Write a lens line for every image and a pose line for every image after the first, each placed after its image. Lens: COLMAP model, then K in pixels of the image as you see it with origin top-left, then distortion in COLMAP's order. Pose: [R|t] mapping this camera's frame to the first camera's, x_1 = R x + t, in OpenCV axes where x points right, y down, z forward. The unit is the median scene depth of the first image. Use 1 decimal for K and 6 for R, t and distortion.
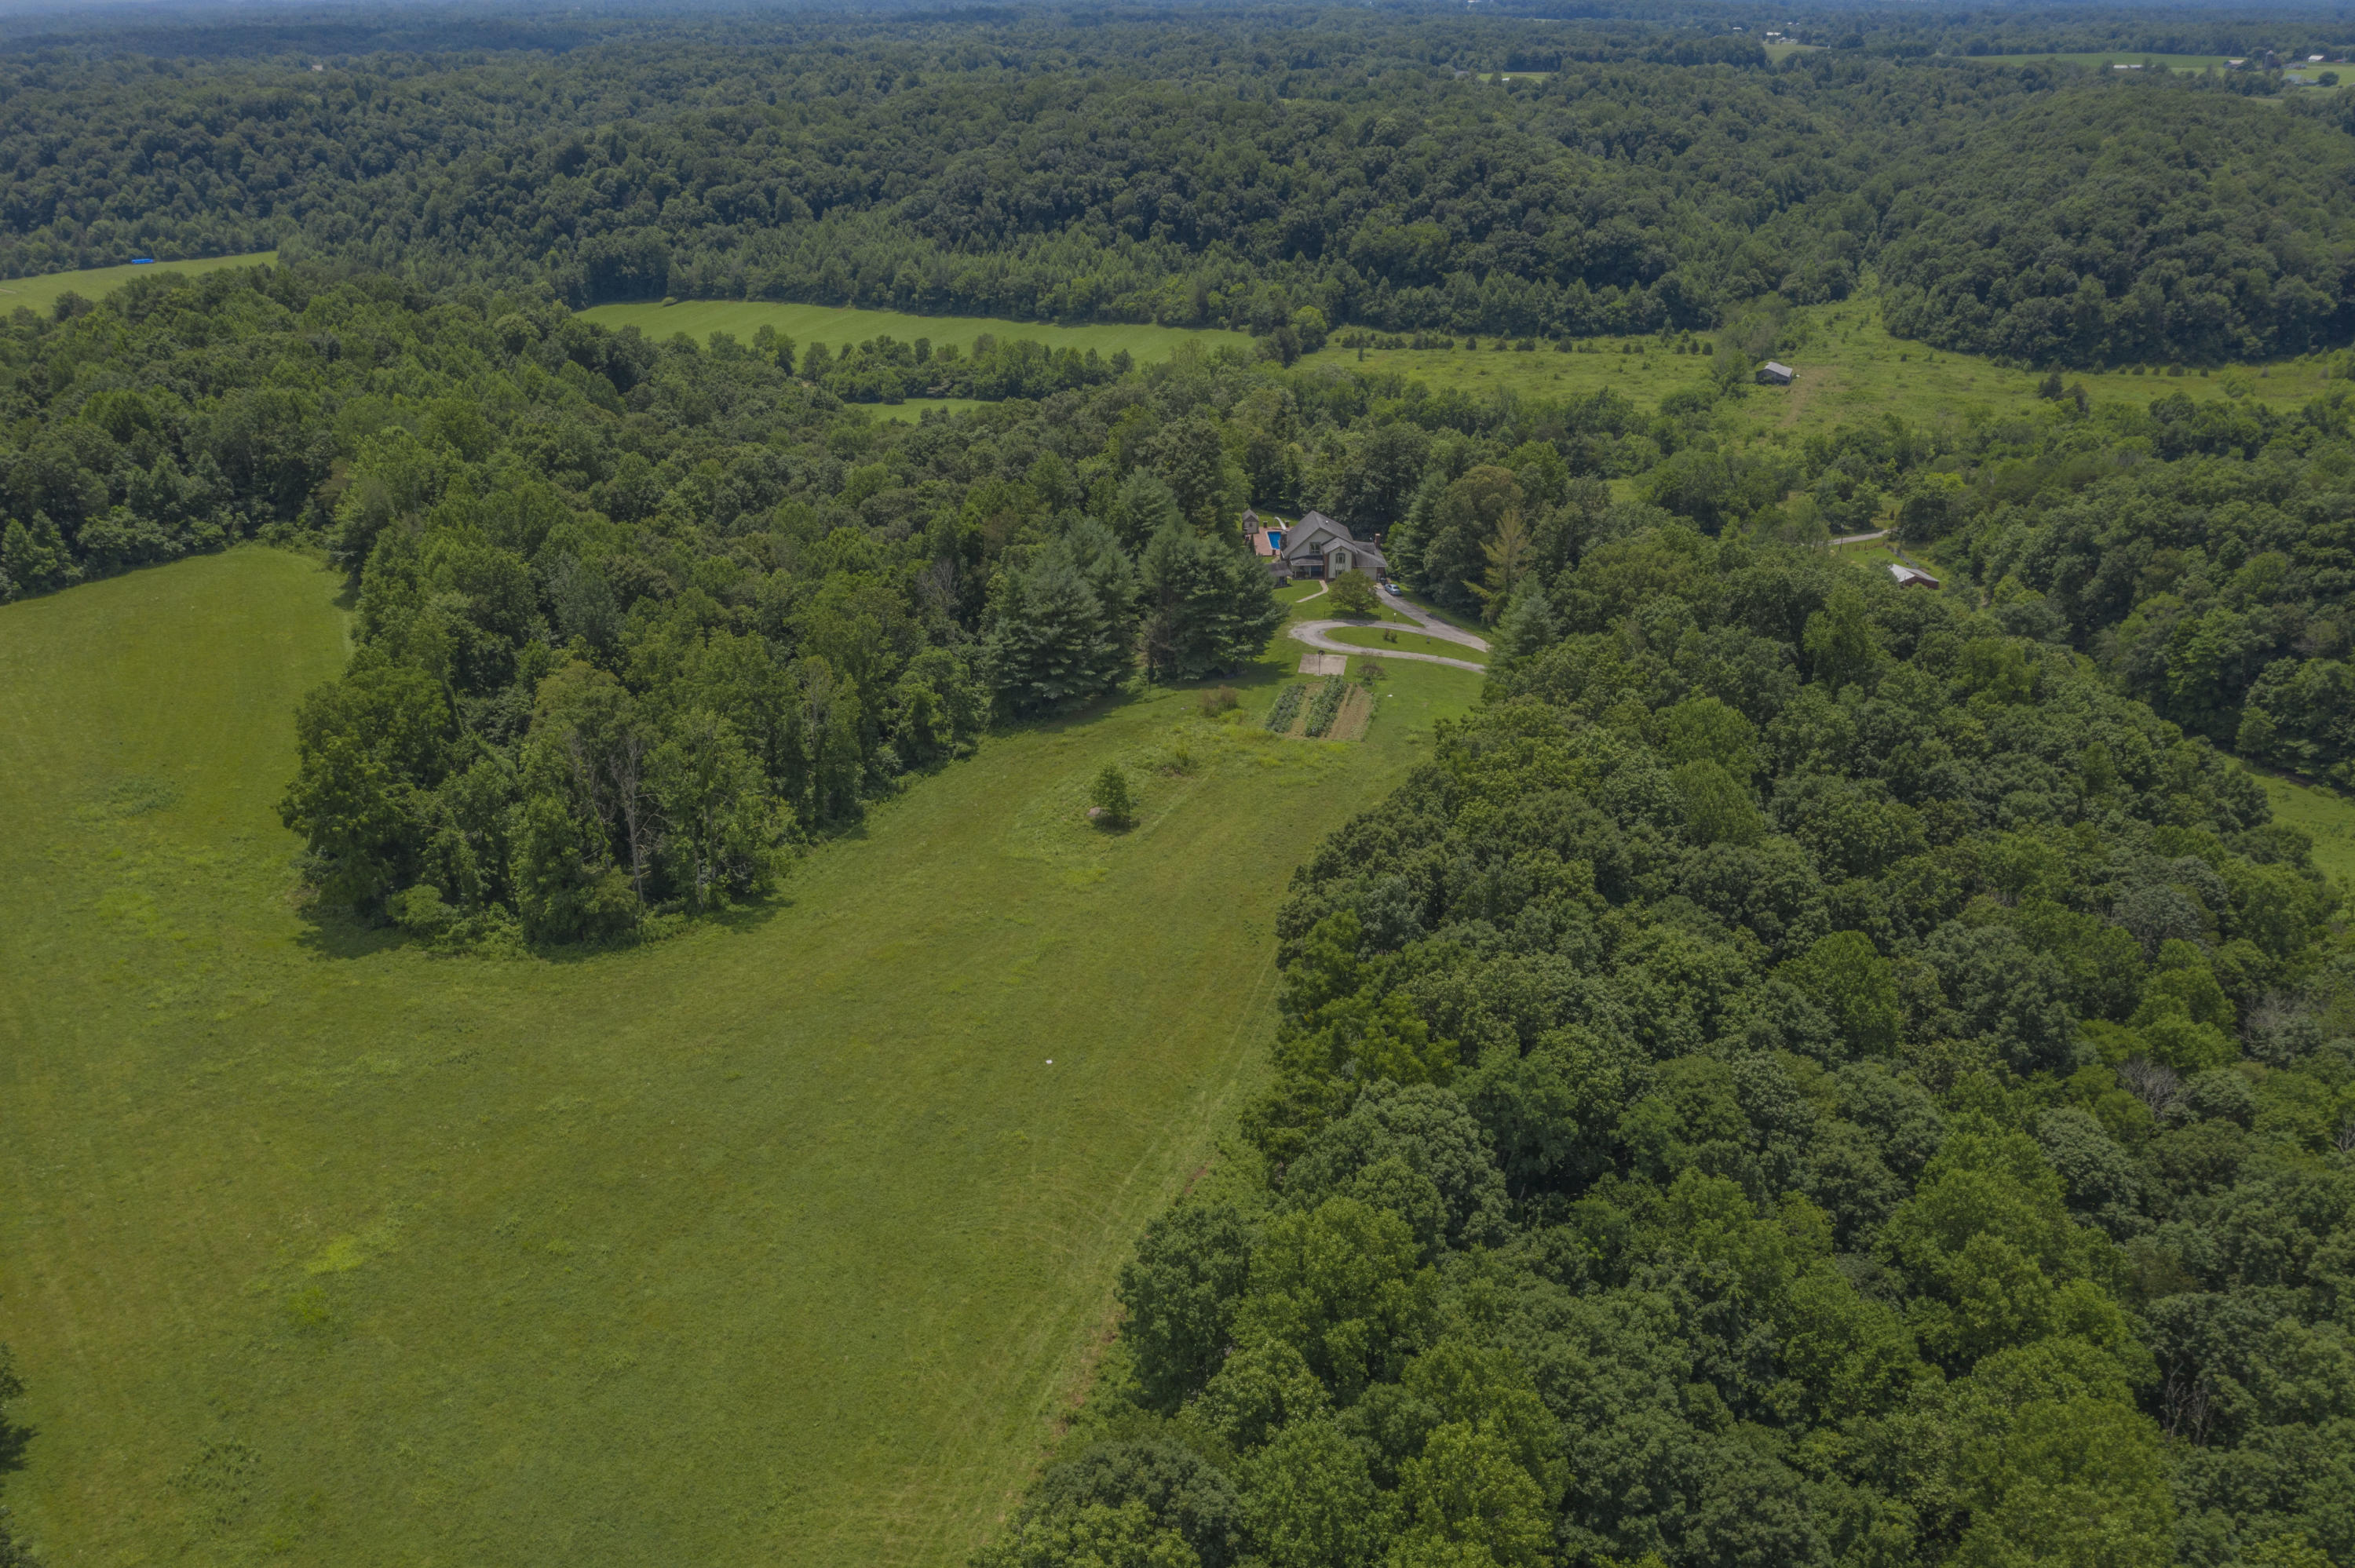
lens RADIAL K [[1829.8, 0, 1188.0], [0, 1829.8, 769.1], [0, 0, 1]] dist [-0.026728, 0.014089]
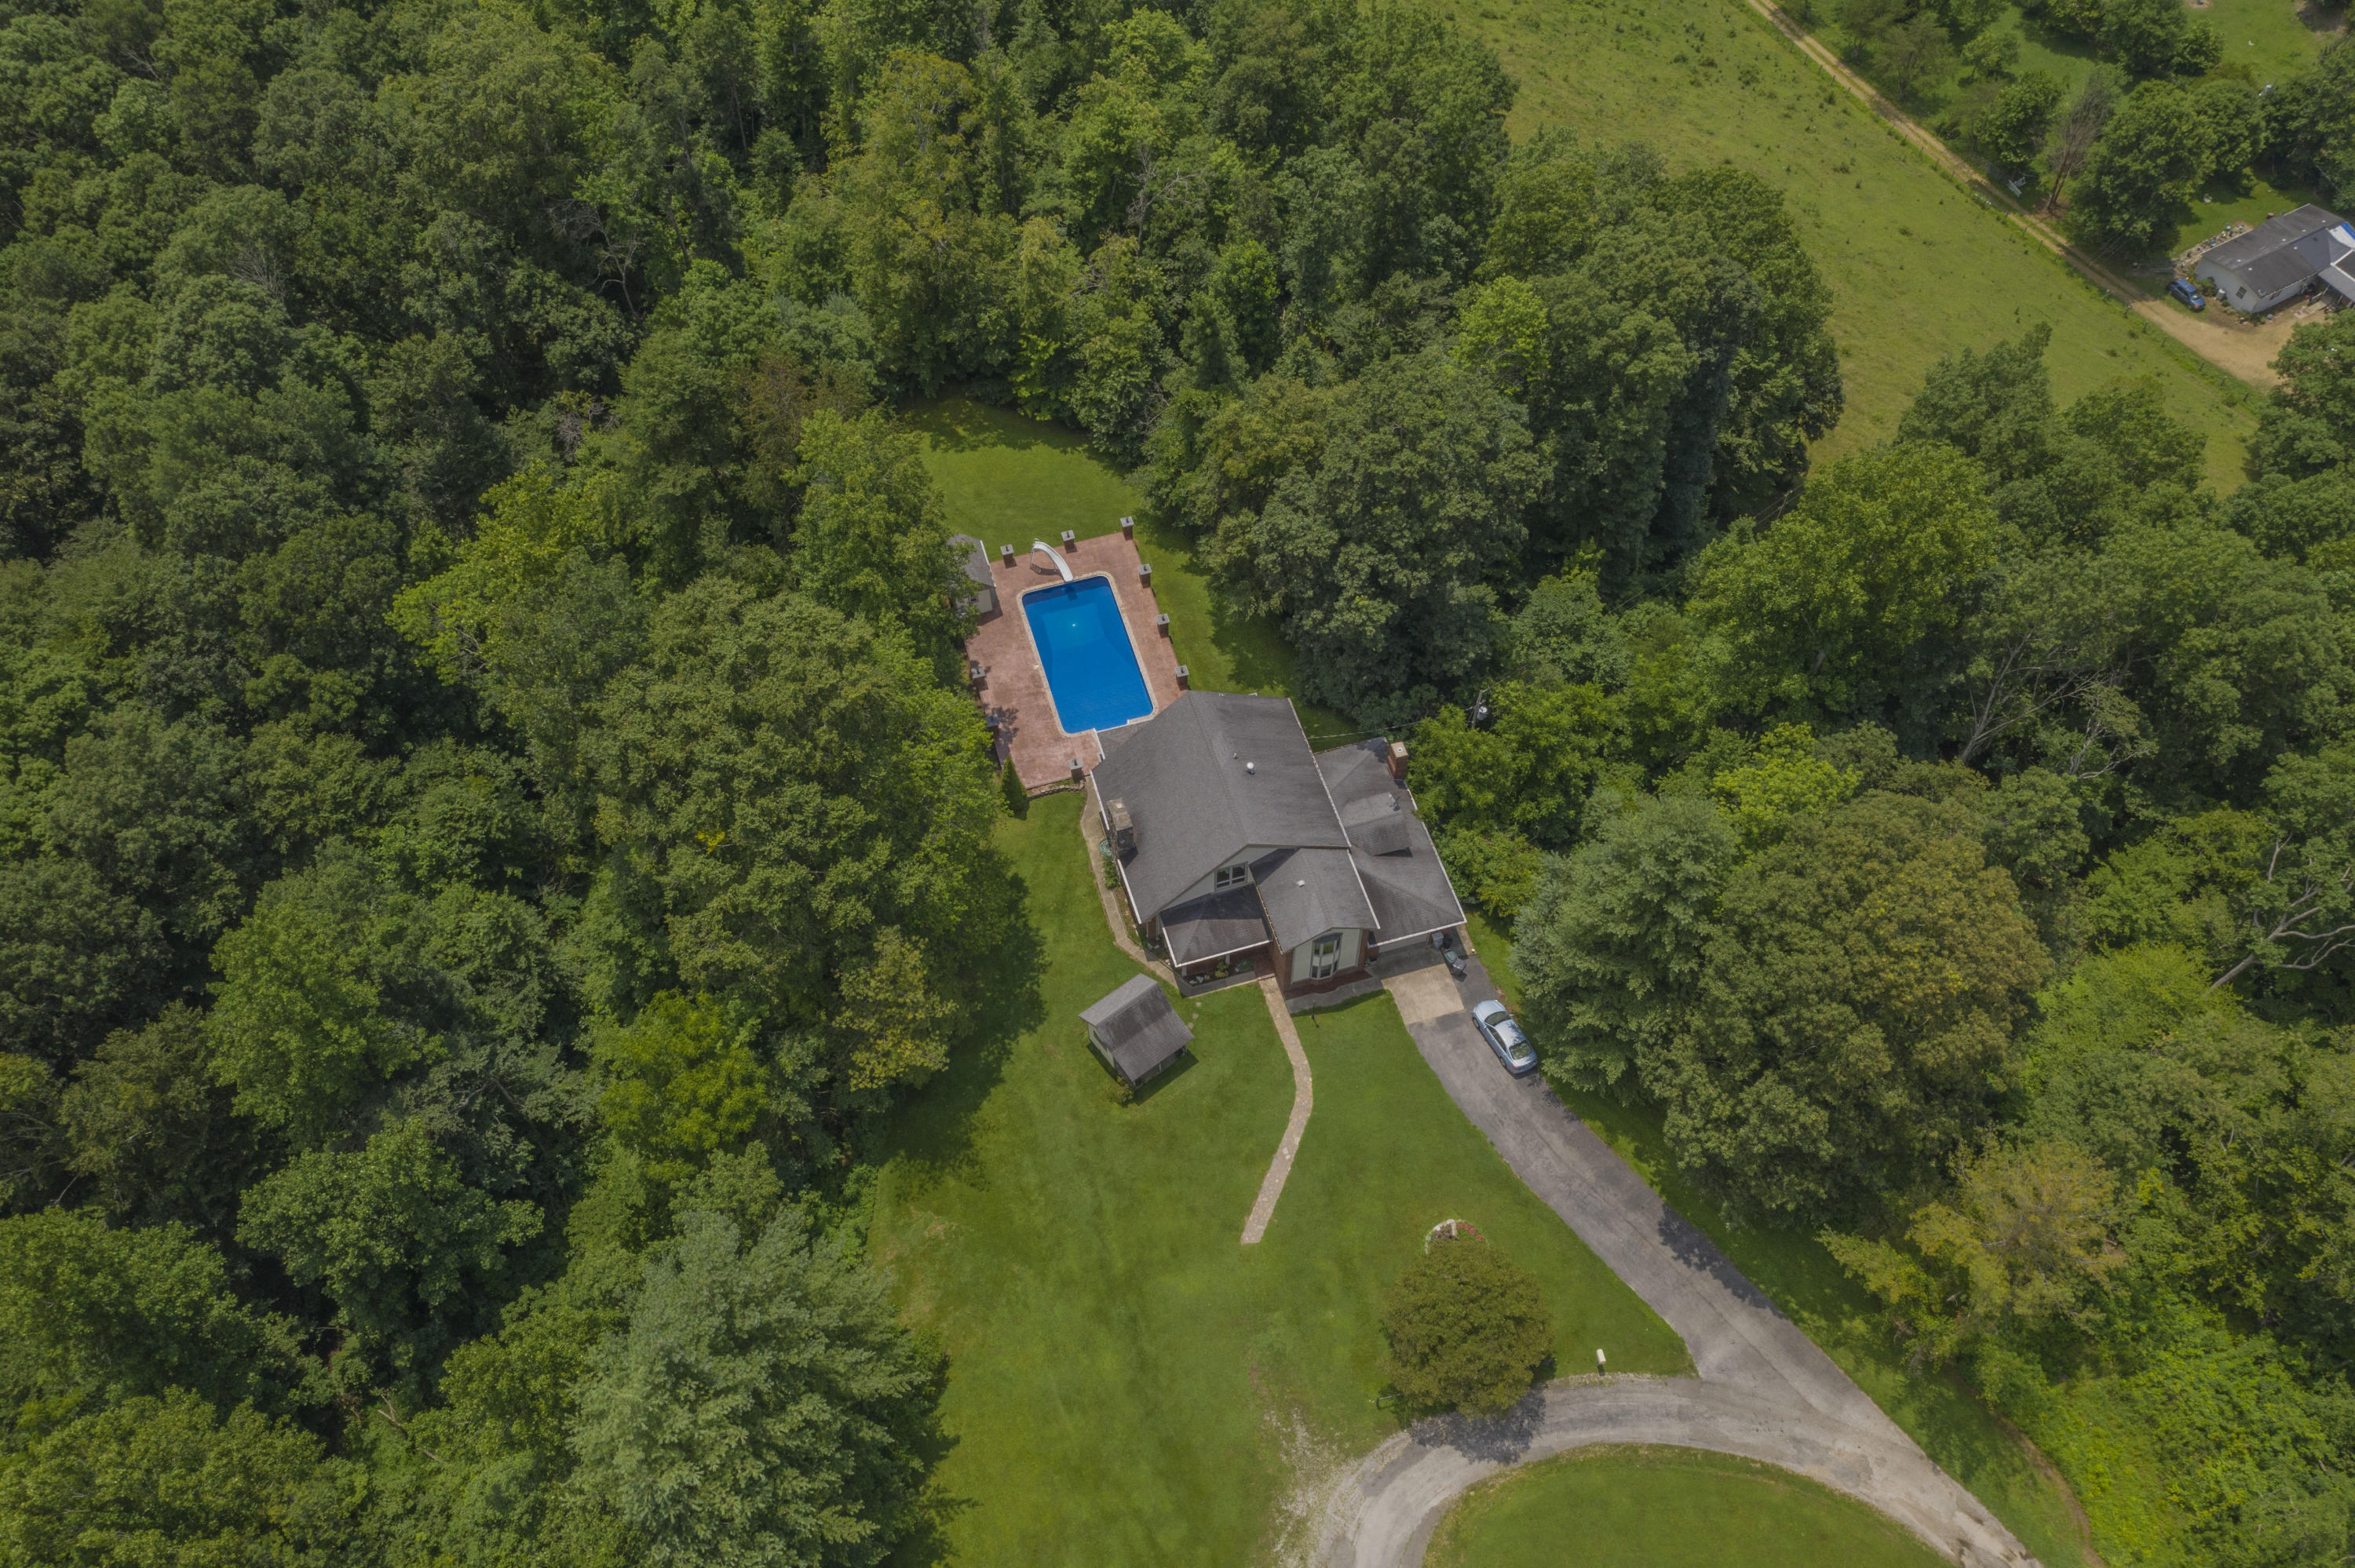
lens RADIAL K [[1829.8, 0, 1179.6], [0, 1829.8, 762.1], [0, 0, 1]] dist [-0.026728, 0.014089]
pose [[0.971594, -0.202090, 0.123143, 0.010620], [0.107197, 0.839734, 0.532312, -0.130130], [-0.210982, -0.503990, 0.837544, 0.313201]]
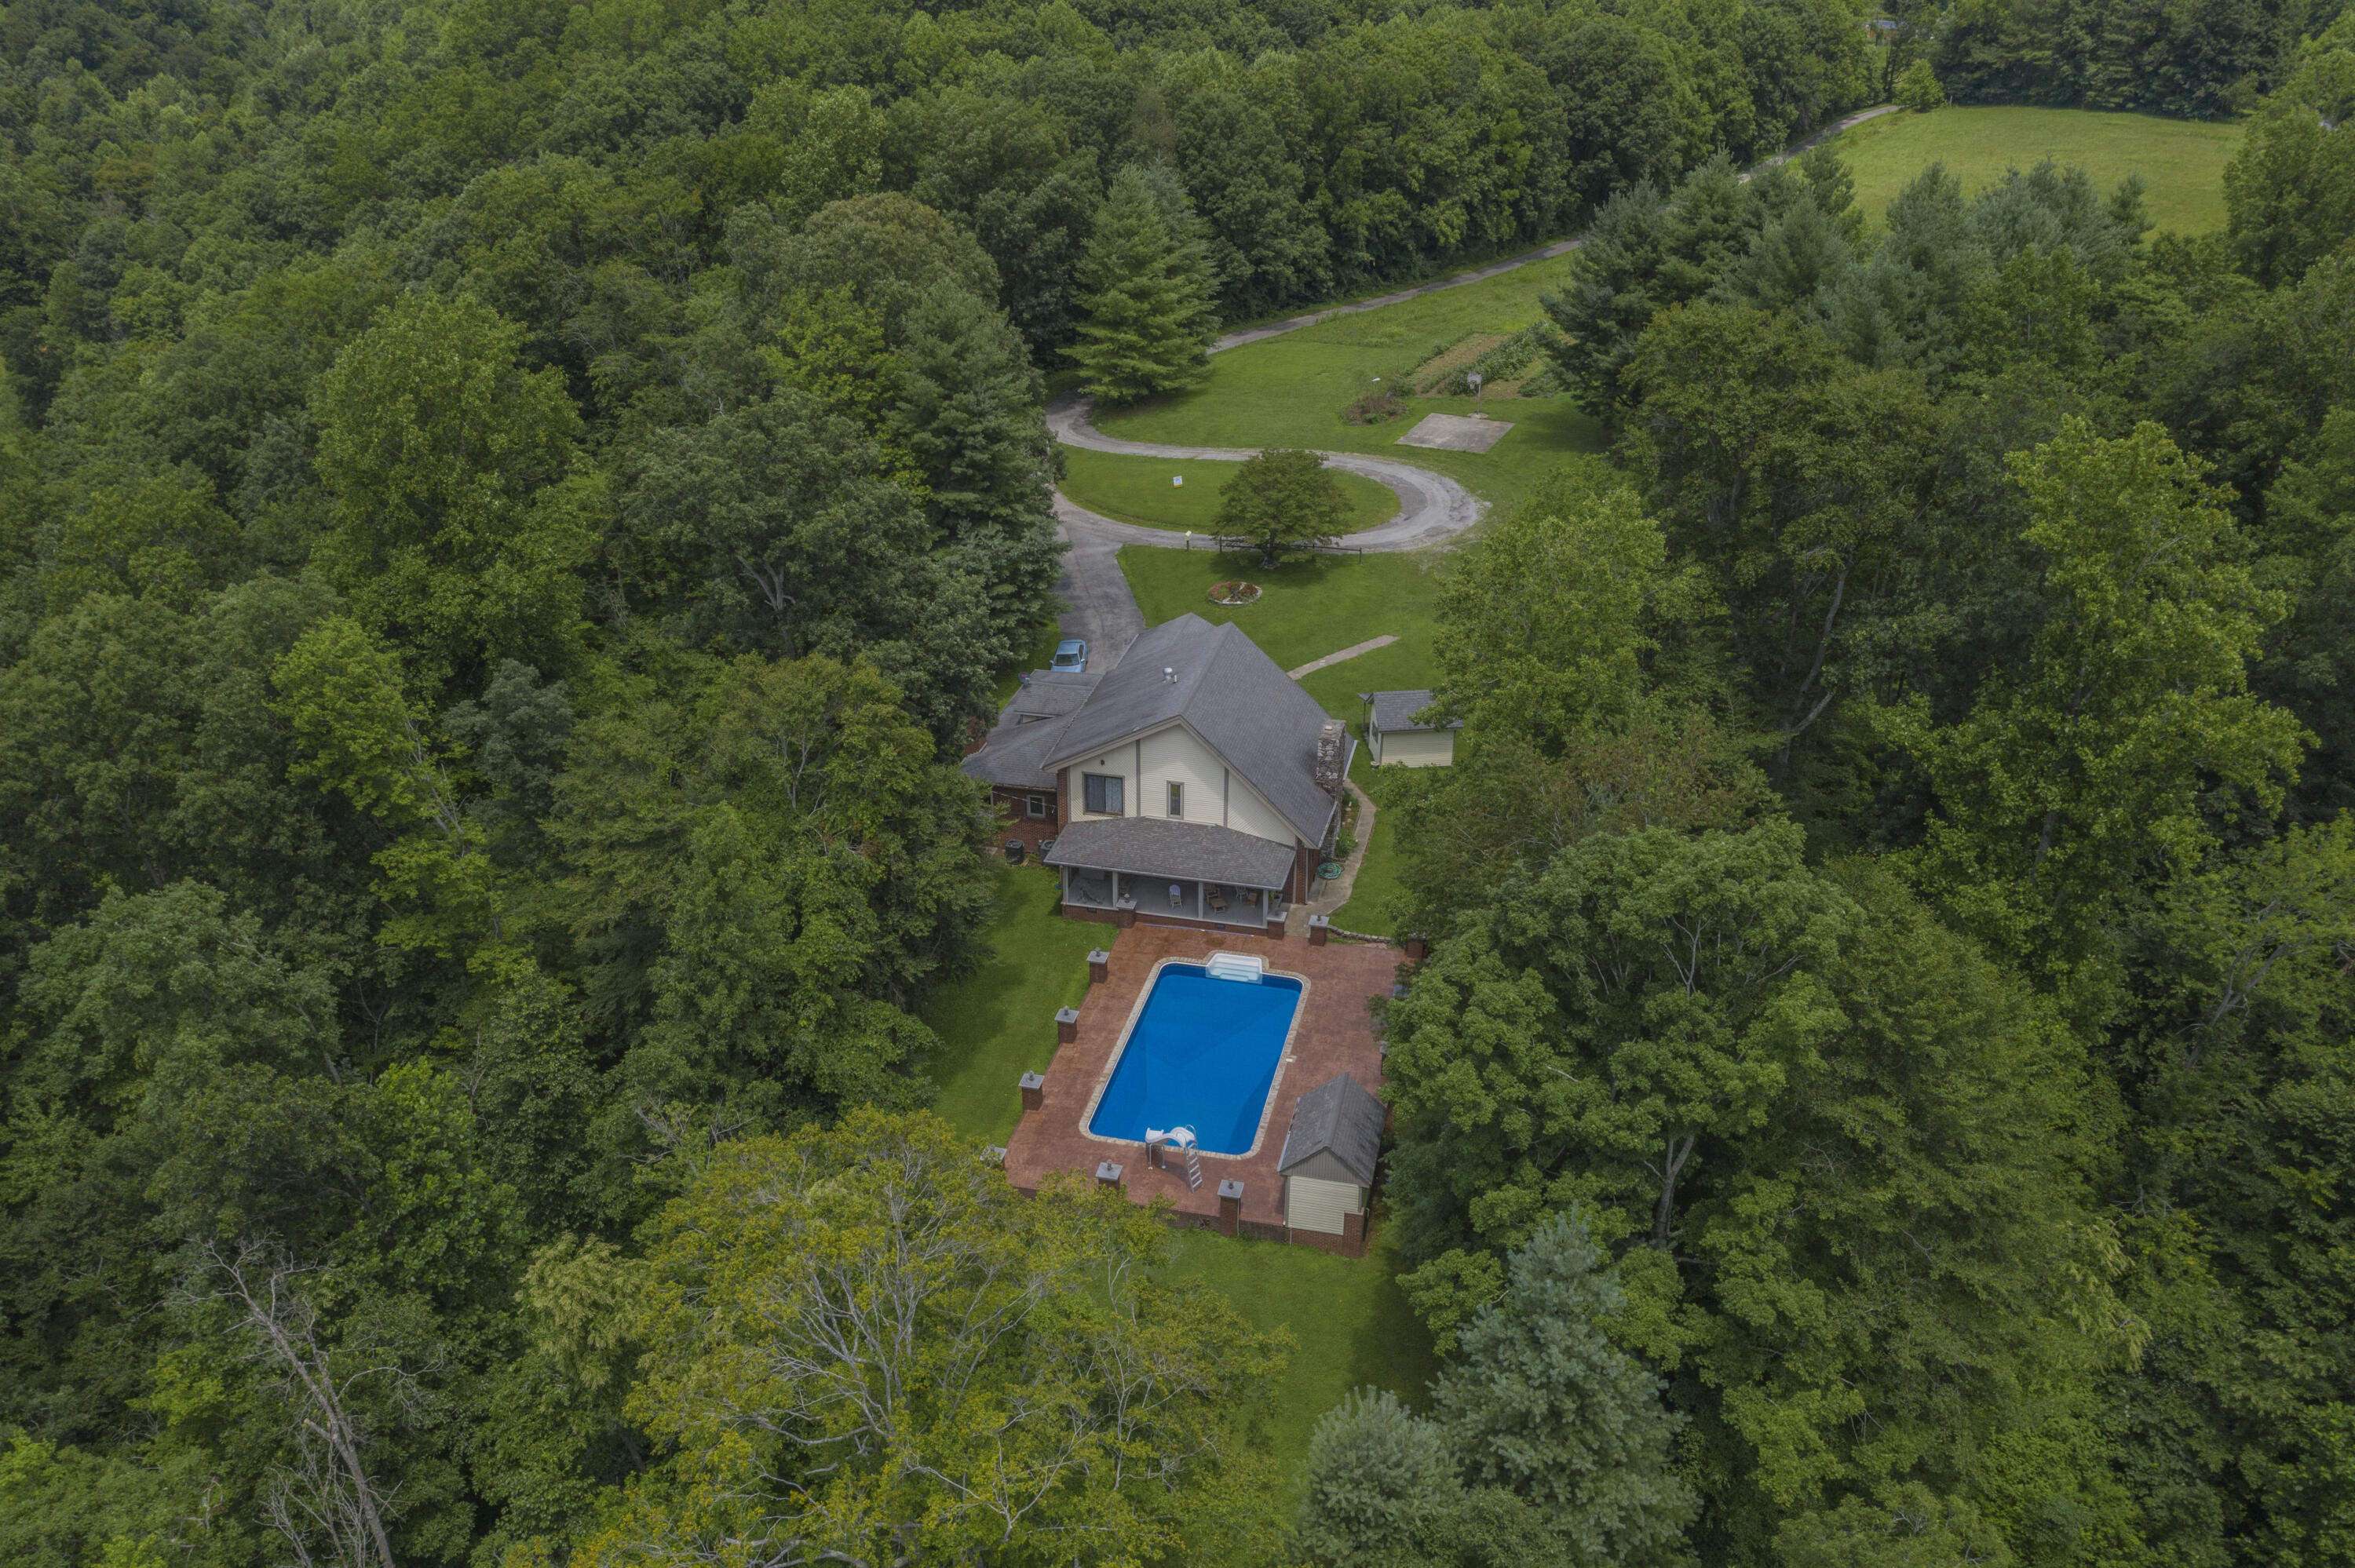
lens RADIAL K [[1829.8, 0, 1205.1], [0, 1829.8, 805.3], [0, 0, 1]] dist [-0.026728, 0.014089]
pose [[-0.964058, -0.137592, 0.227289, 0.004395], [0.088722, 0.639642, 0.763536, -0.135226], [-0.250440, 0.756259, -0.604444, 0.496336]]
